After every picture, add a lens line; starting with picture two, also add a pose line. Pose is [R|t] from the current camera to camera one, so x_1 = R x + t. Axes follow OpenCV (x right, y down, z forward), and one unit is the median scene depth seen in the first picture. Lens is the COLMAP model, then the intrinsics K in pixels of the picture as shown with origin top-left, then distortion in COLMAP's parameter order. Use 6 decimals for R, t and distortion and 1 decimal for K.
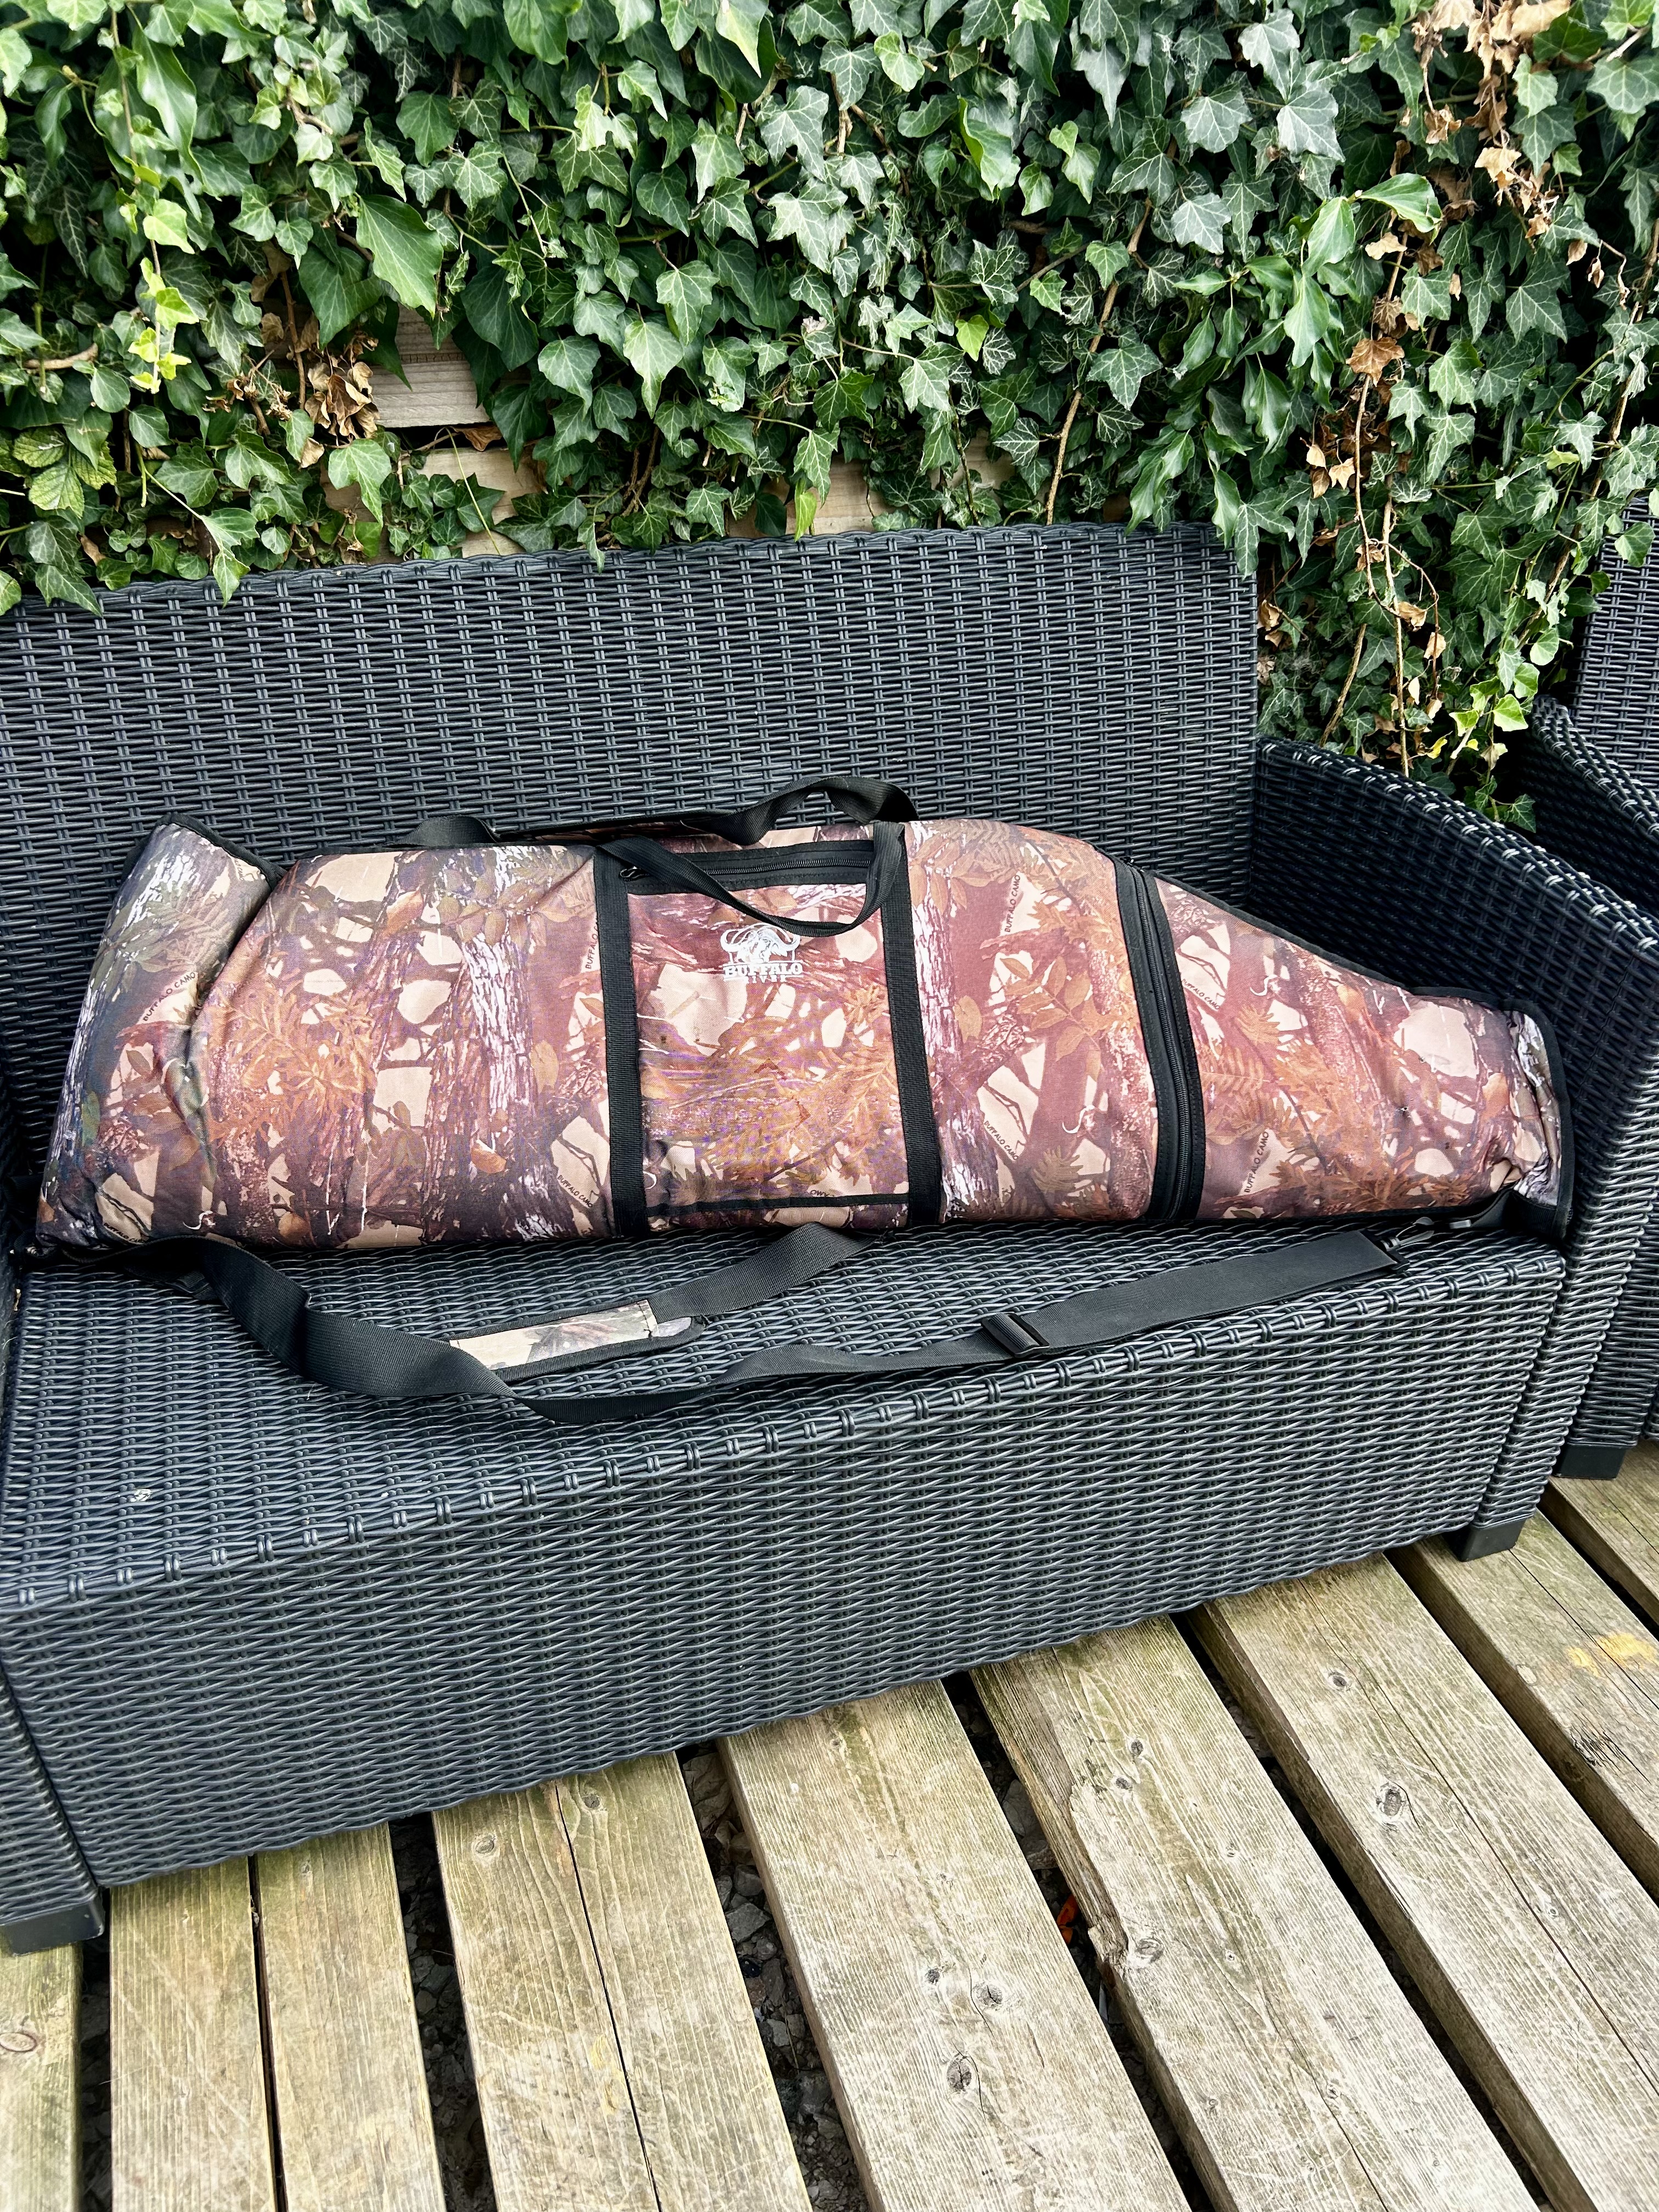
lens RADIAL K [[1703.1, 0, 809.2], [0, 1703.1, 1141.8], [0, 0, 1]] dist [0.035442, -0.045470]
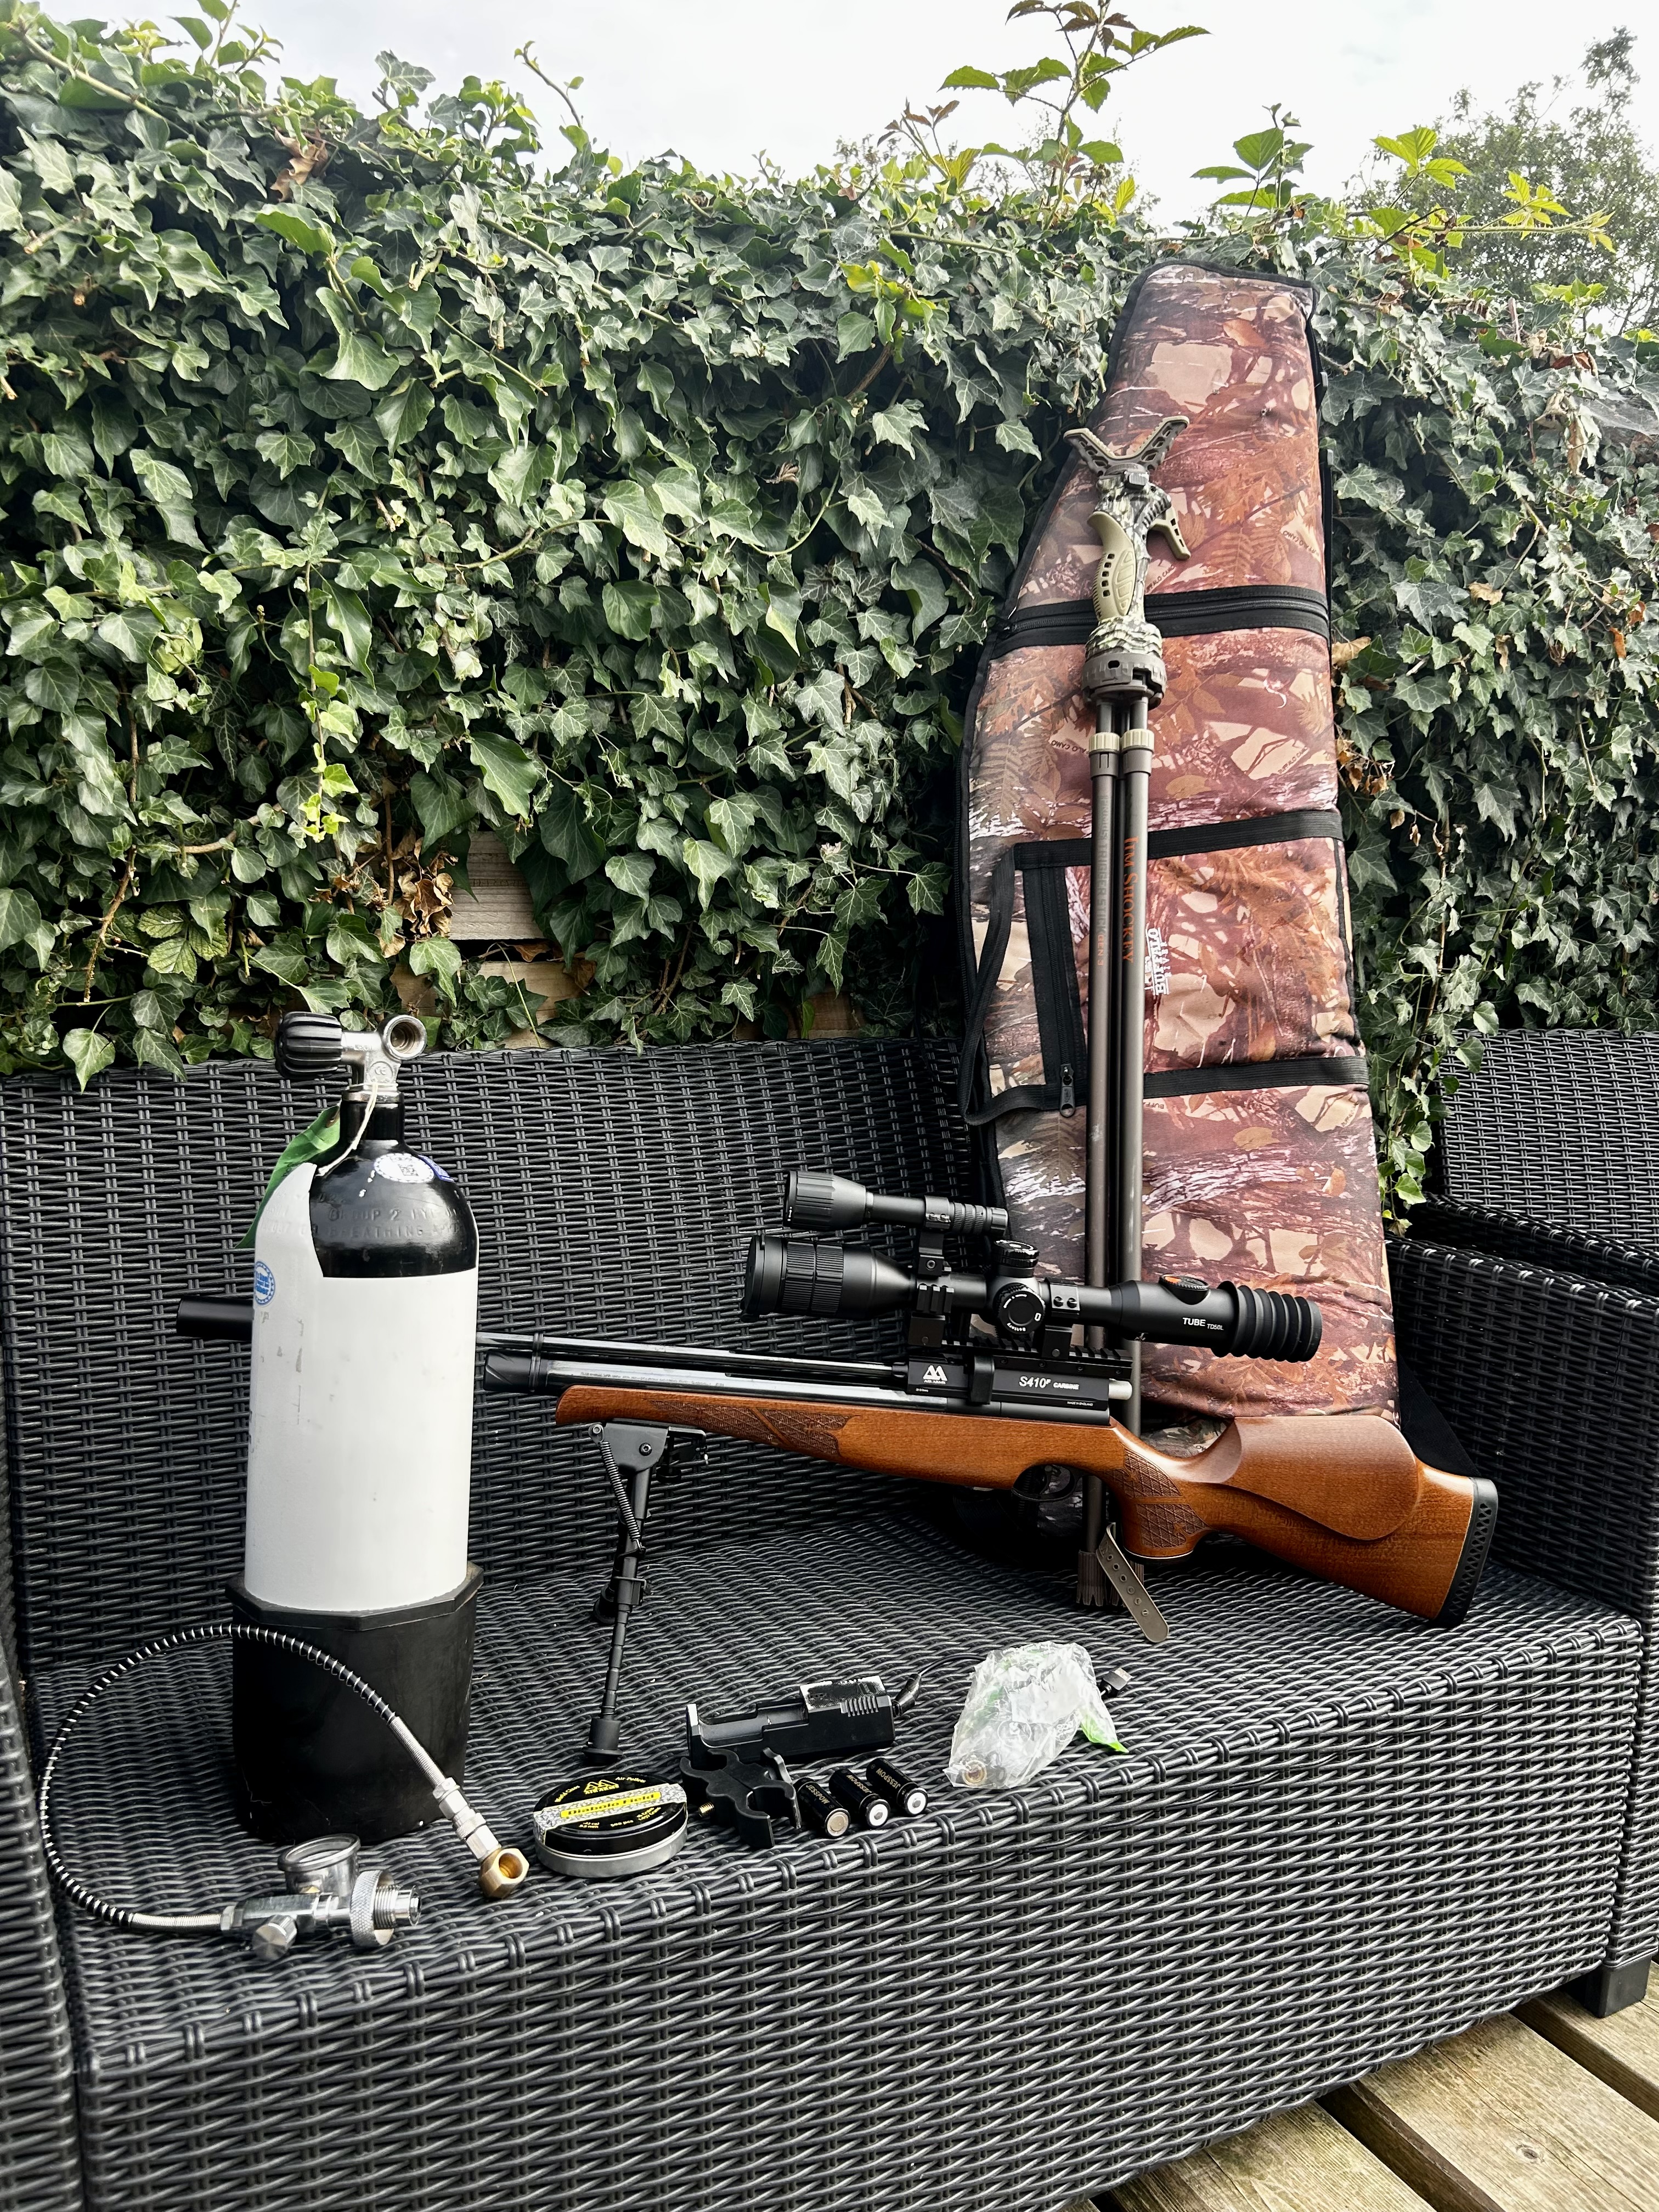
lens RADIAL K [[1703.1, 0, 818.1], [0, 1703.1, 1116.5], [0, 0, 1]] dist [0.035442, -0.045470]
pose [[0.986336, -0.025933, 0.162690, -0.209816], [0.093283, 0.901886, -0.421783, 0.193497], [-0.135790, 0.431196, 0.891982, 0.029256]]
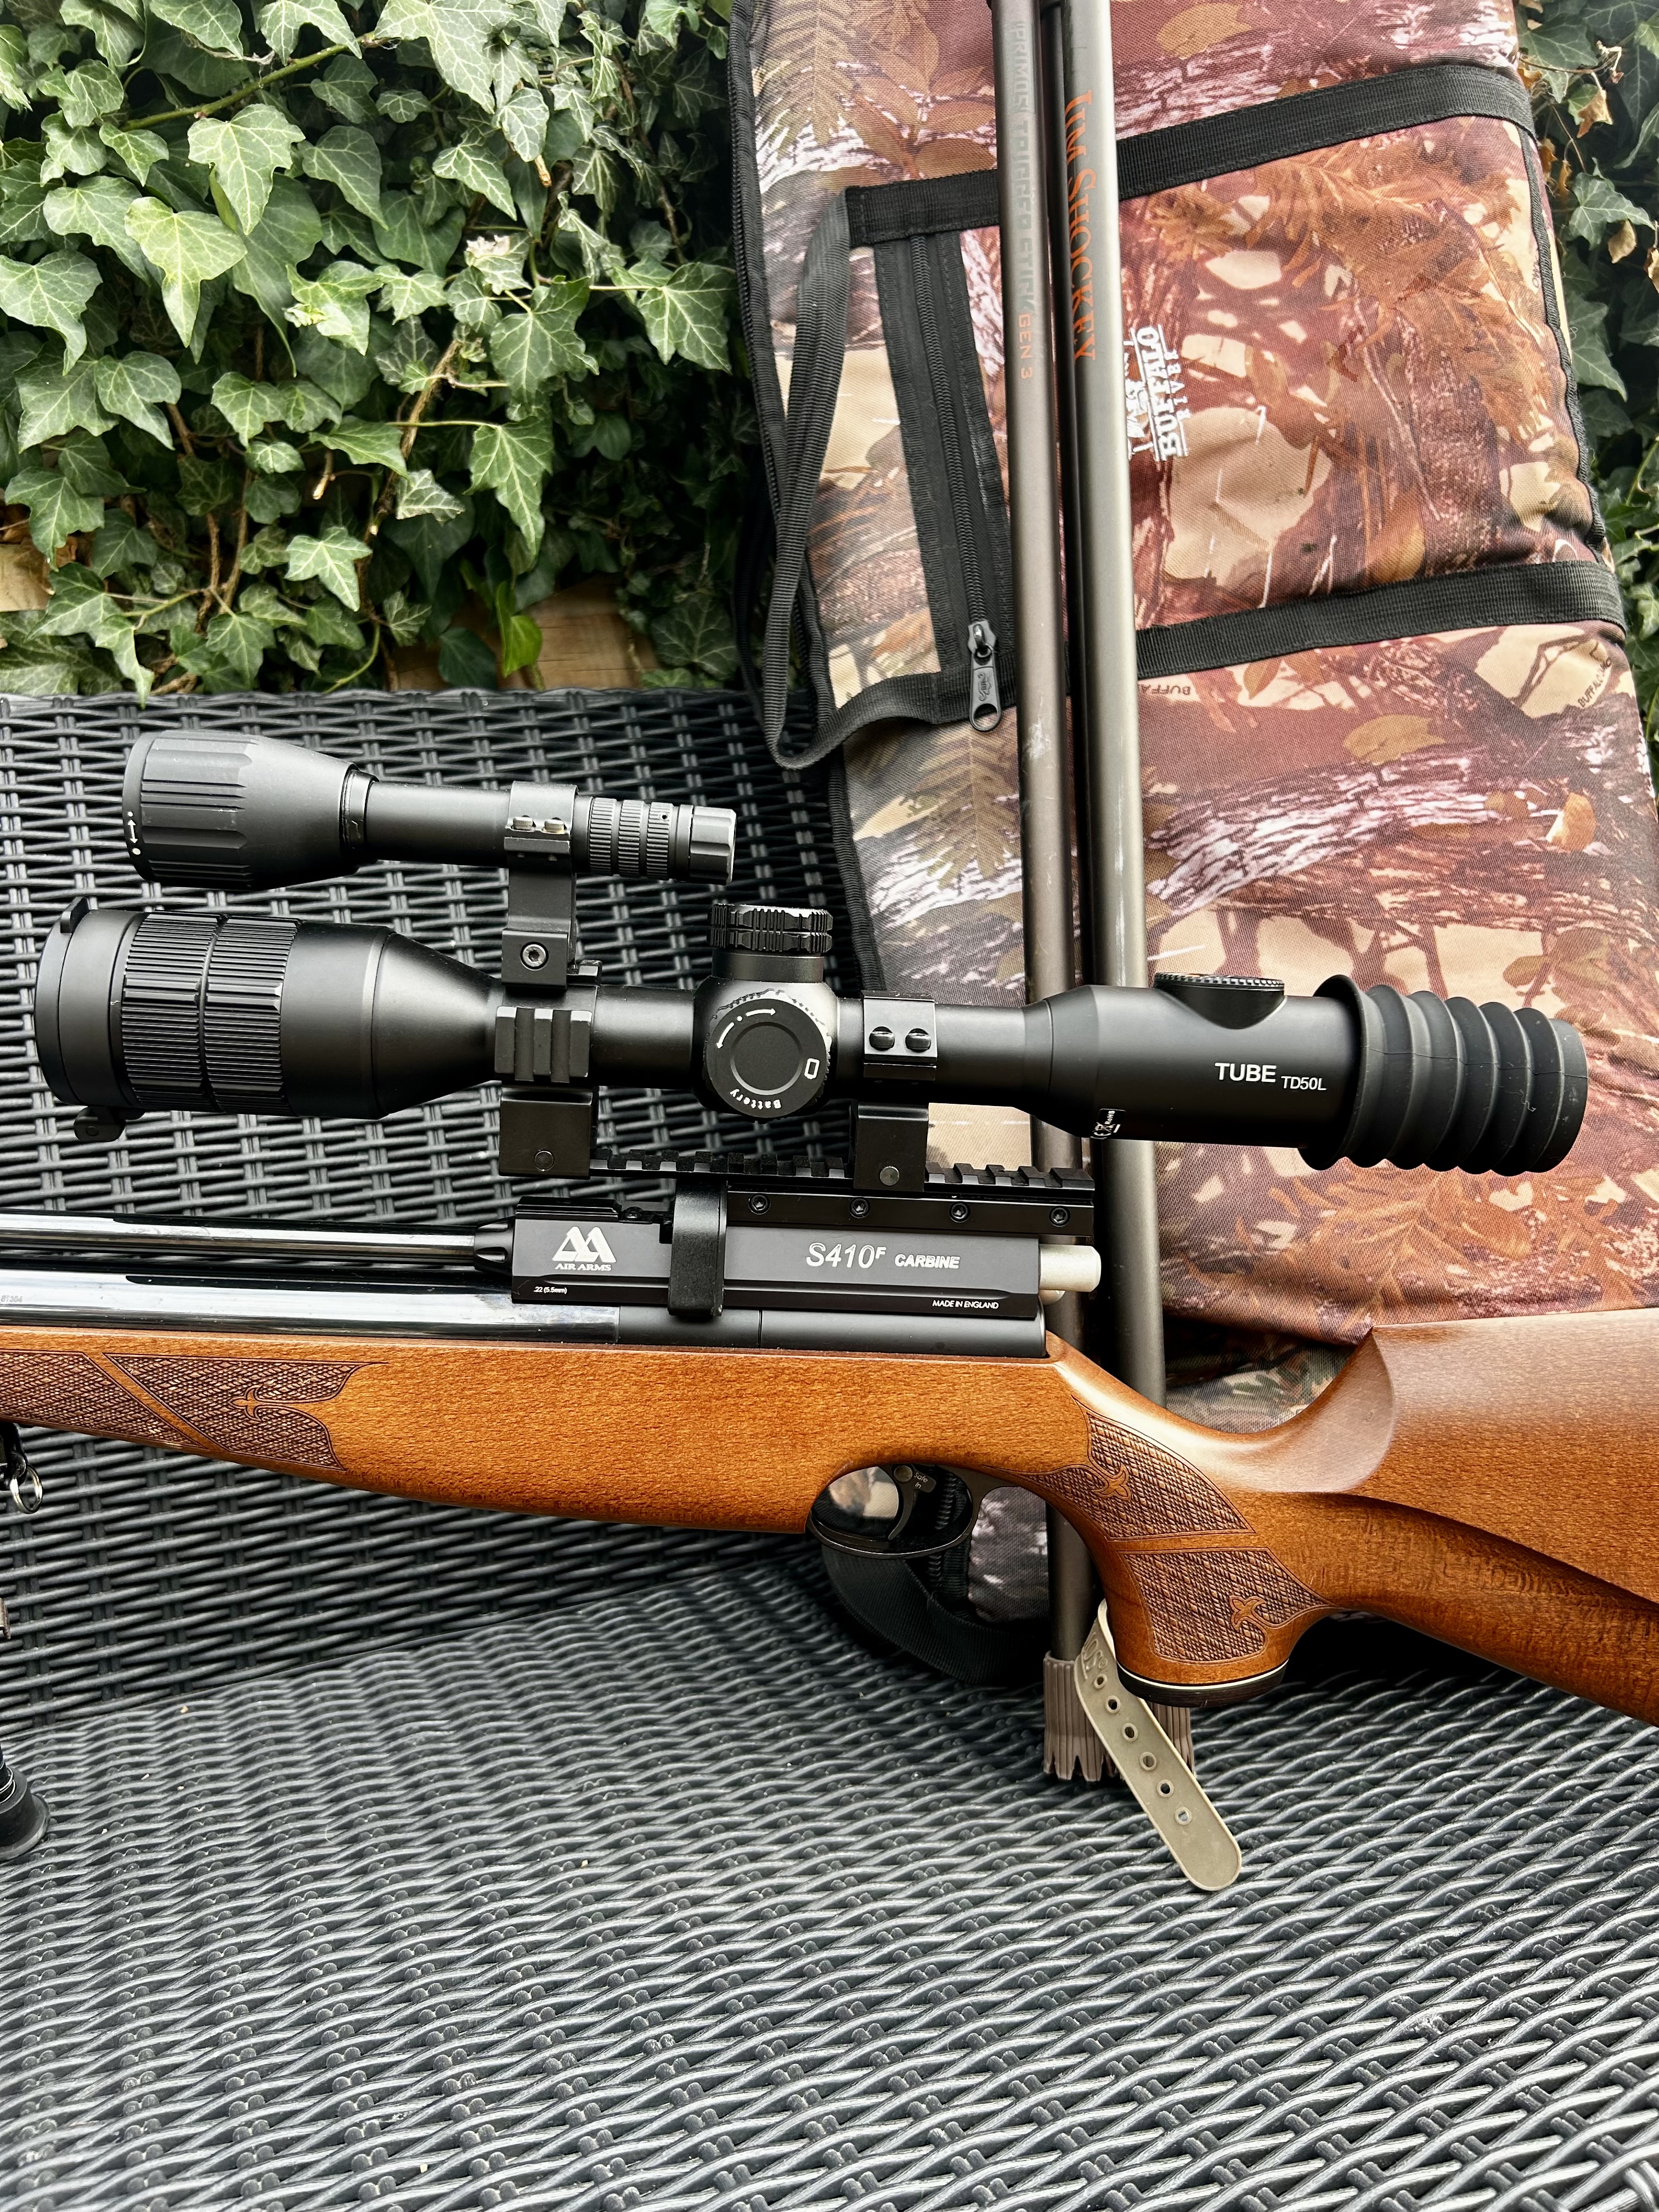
lens RADIAL K [[1703.1, 0, 829.6], [0, 1703.1, 1109.9], [0, 0, 1]] dist [0.035442, -0.045470]
pose [[0.991897, -0.088057, 0.091576, 0.040596], [0.119110, 0.895307, -0.429230, 0.057543], [-0.044192, 0.436660, 0.898541, 0.613587]]
